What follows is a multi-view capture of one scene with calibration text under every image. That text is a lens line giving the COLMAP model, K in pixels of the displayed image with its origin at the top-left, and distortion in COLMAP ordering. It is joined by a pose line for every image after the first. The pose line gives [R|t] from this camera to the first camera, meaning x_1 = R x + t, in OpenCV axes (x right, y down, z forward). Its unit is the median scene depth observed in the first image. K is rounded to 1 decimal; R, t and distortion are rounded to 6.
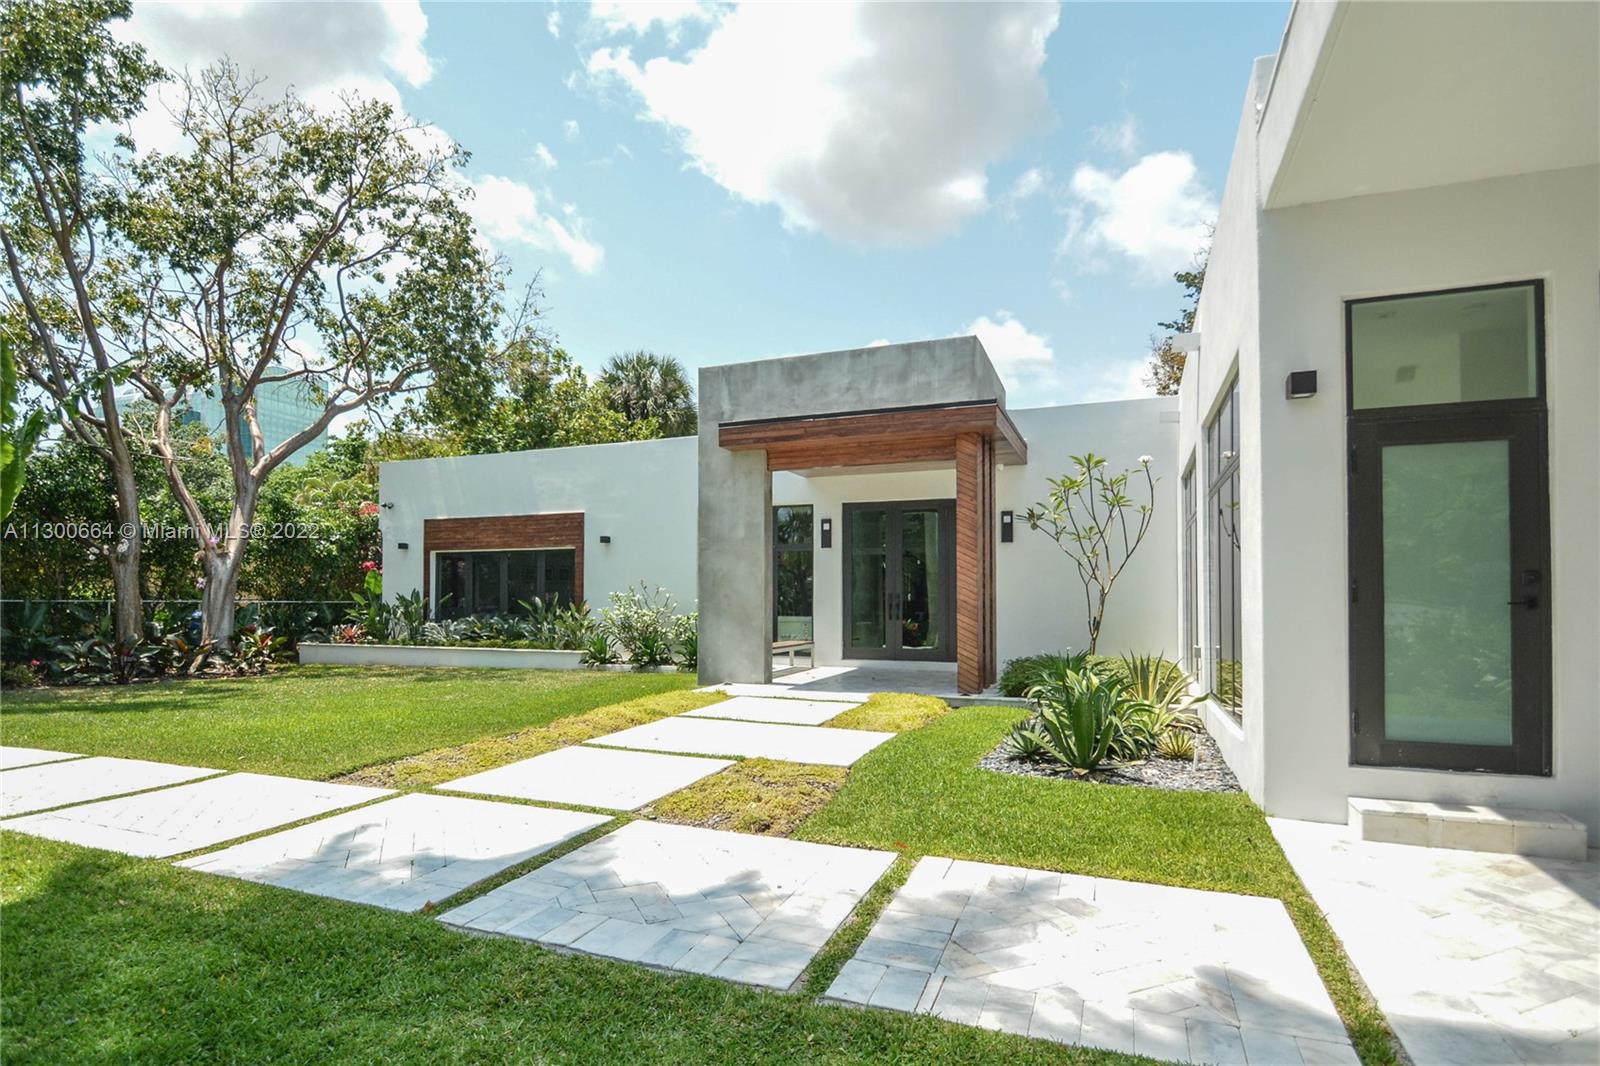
lens RADIAL K [[748.2, 0, 801.0], [0, 748.2, 586.7], [0, 0, 1]] dist [0.002111, -0.000178]
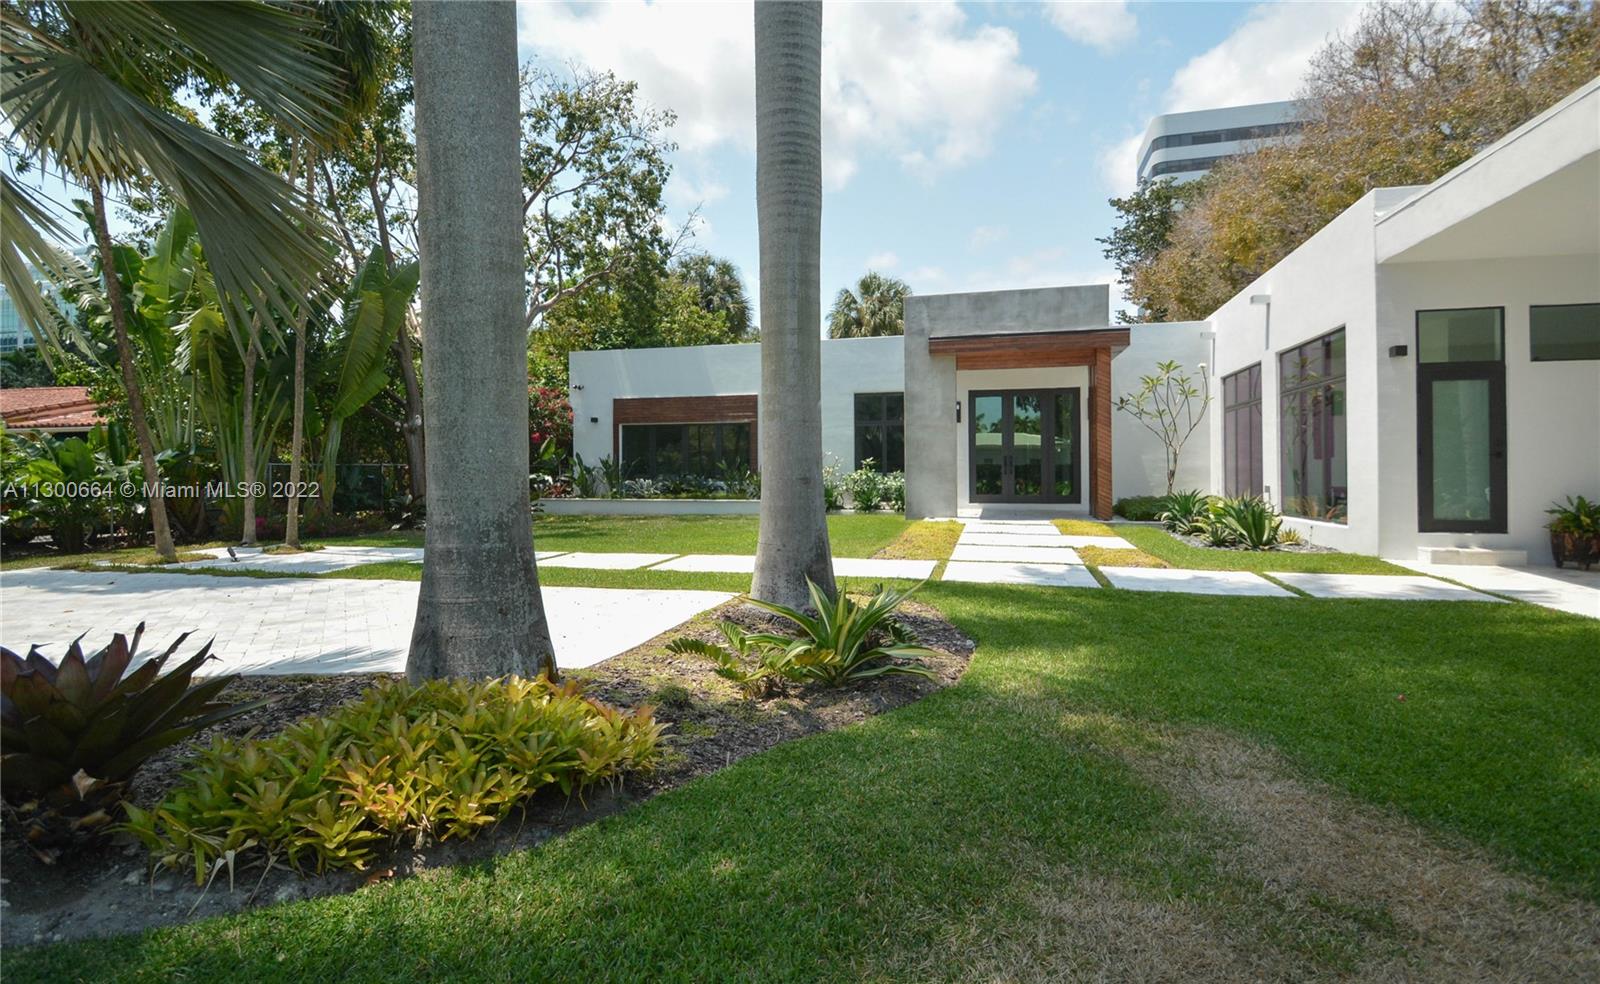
lens RADIAL K [[697.8, 0, 800.0], [0, 697.8, 460.3], [0, 0, 1]] dist [-0.002461, -0.000065]
pose [[0.992308, -0.007099, 0.123588, -0.537542], [0.005673, 0.999913, 0.011889, 0.001350], [-0.123662, -0.011097, 0.992262, -0.317147]]
